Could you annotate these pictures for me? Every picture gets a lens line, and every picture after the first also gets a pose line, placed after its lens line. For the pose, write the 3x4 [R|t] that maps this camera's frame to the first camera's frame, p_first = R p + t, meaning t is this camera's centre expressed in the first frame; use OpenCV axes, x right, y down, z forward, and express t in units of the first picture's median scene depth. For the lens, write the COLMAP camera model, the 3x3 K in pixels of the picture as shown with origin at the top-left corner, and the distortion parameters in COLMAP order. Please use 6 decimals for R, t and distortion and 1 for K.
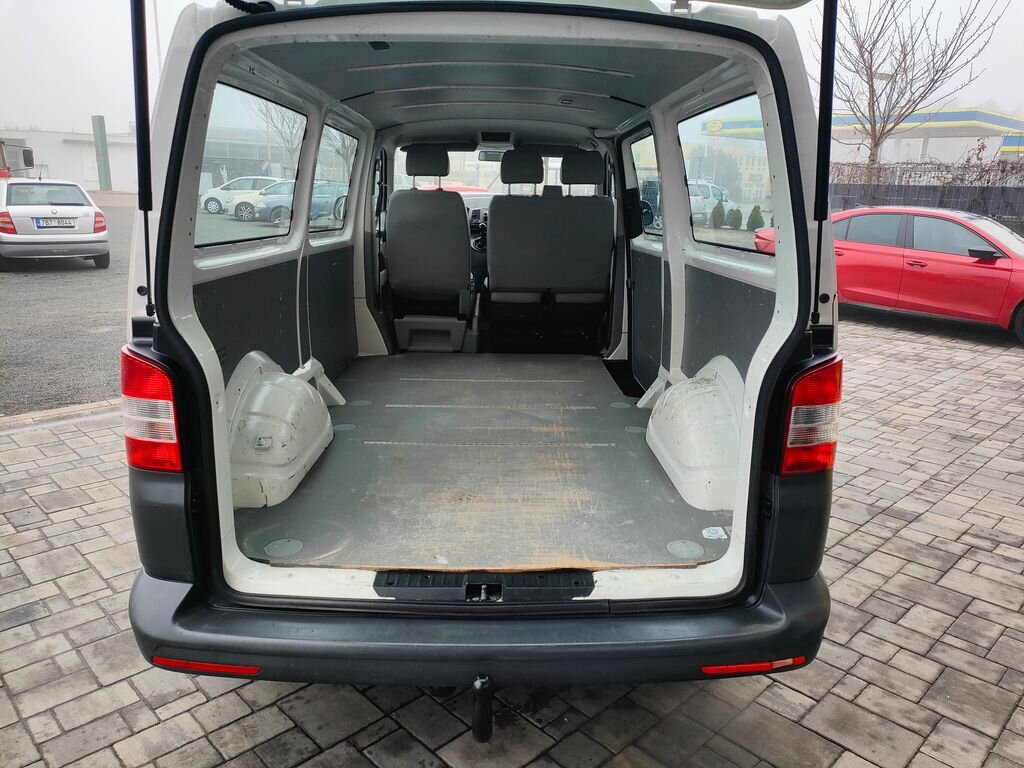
lens RADIAL K [[758.5, 0, 528.4], [0, 758.5, 388.2], [0, 0, 1]] dist [0.008968, -0.000105]
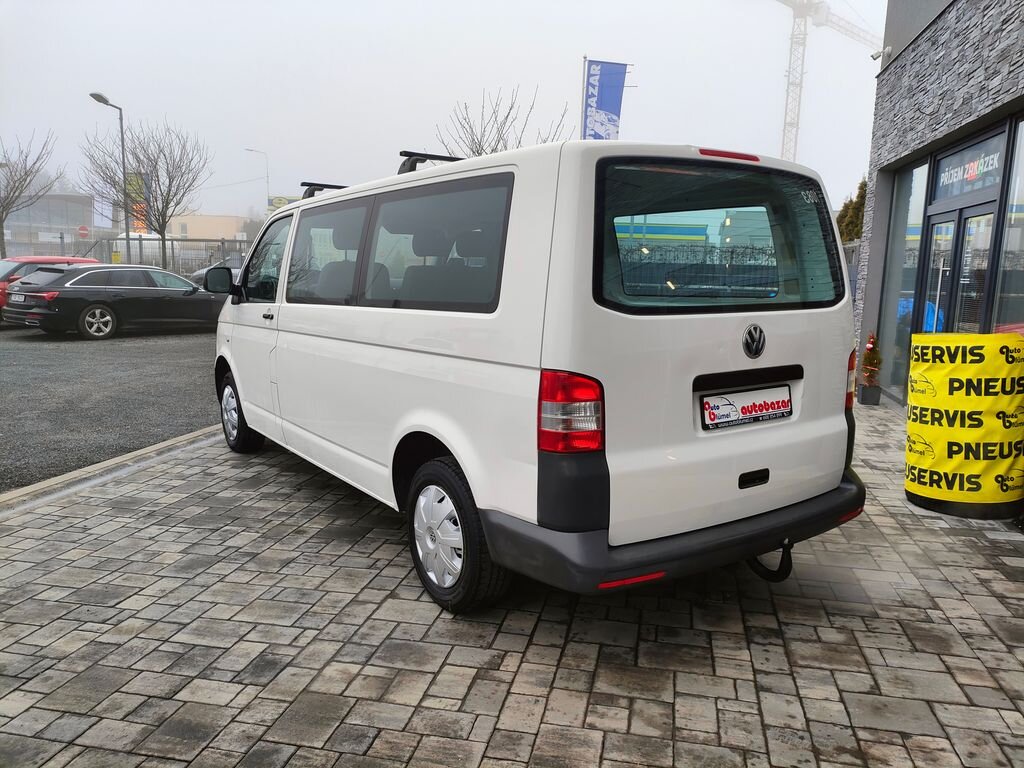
lens RADIAL K [[758.5, 0, 528.4], [0, 758.5, 388.2], [0, 0, 1]] dist [0.008968, -0.000105]
pose [[0.834676, -0.100273, 0.541536, -0.530219], [0.142156, 0.989191, -0.035944, 0.003915], [-0.532079, 0.106984, 0.839909, -0.071683]]
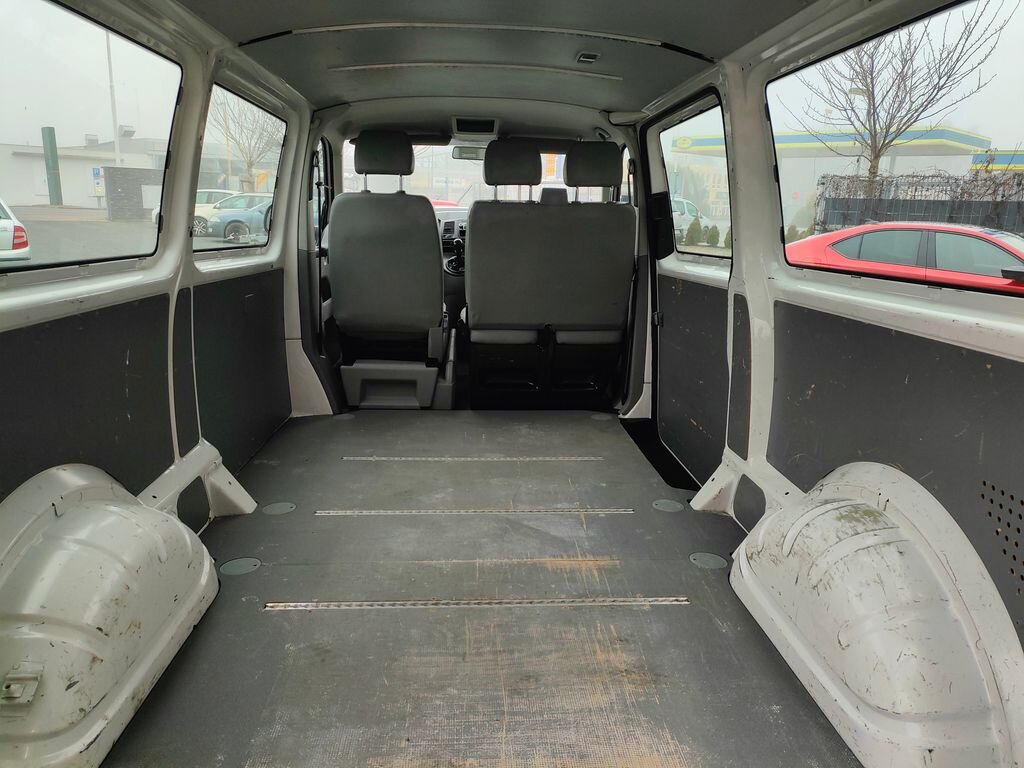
lens RADIAL K [[758.5, 0, 528.4], [0, 758.5, 388.2], [0, 0, 1]] dist [0.008968, -0.000105]
pose [[0.999175, -0.005507, 0.040242, -0.023670], [0.006351, 0.999762, -0.020866, -0.055002], [-0.040117, 0.021105, 0.998972, 0.258719]]
